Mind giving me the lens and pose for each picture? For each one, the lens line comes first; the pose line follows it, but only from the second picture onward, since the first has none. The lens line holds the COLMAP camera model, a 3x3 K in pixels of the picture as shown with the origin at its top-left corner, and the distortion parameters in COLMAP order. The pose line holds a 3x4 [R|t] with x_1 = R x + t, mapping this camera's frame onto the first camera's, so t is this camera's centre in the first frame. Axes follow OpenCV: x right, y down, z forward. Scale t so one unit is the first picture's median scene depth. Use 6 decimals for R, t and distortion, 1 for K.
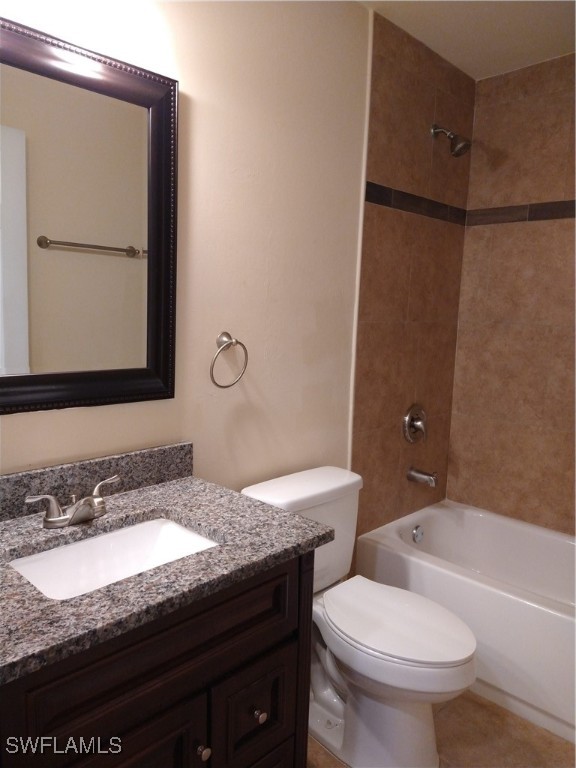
lens RADIAL K [[569.7, 0, 288.0], [0, 569.7, 384.0], [0, 0, 1]] dist [0.114287, -0.167364]
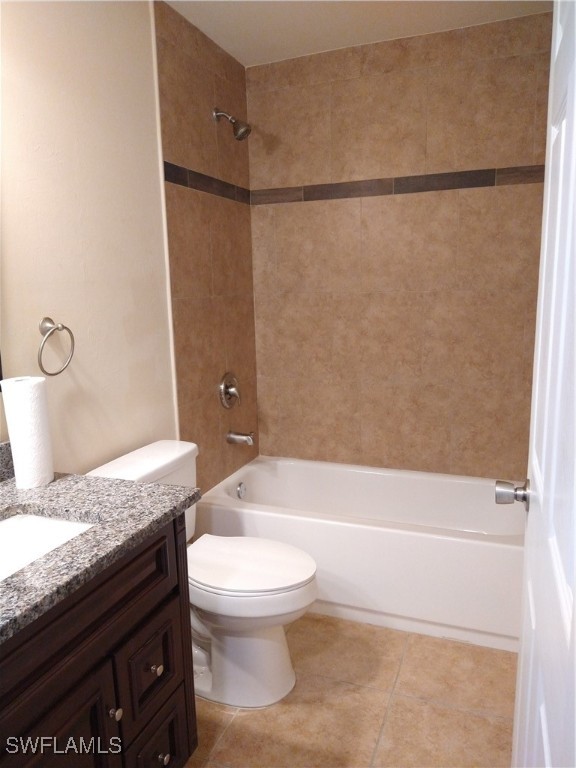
lens RADIAL K [[569.7, 0, 288.0], [0, 569.7, 384.0], [0, 0, 1]] dist [0.114287, -0.167364]
pose [[0.920217, -0.121066, 0.372214, -0.089356], [0.105302, 0.992476, 0.062475, 0.001601], [-0.376977, -0.018296, 0.926042, -0.045522]]
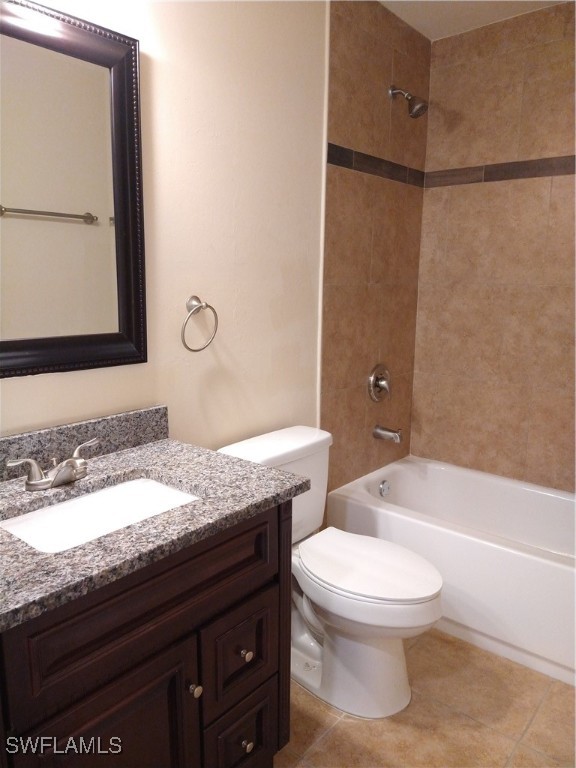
lens RADIAL K [[569.7, 0, 288.0], [0, 569.7, 384.0], [0, 0, 1]] dist [0.114287, -0.167364]
pose [[0.997222, -0.034614, 0.065960, -0.013847], [0.031114, 0.998090, 0.053370, 0.012185], [-0.067681, -0.051170, 0.996394, -0.021386]]
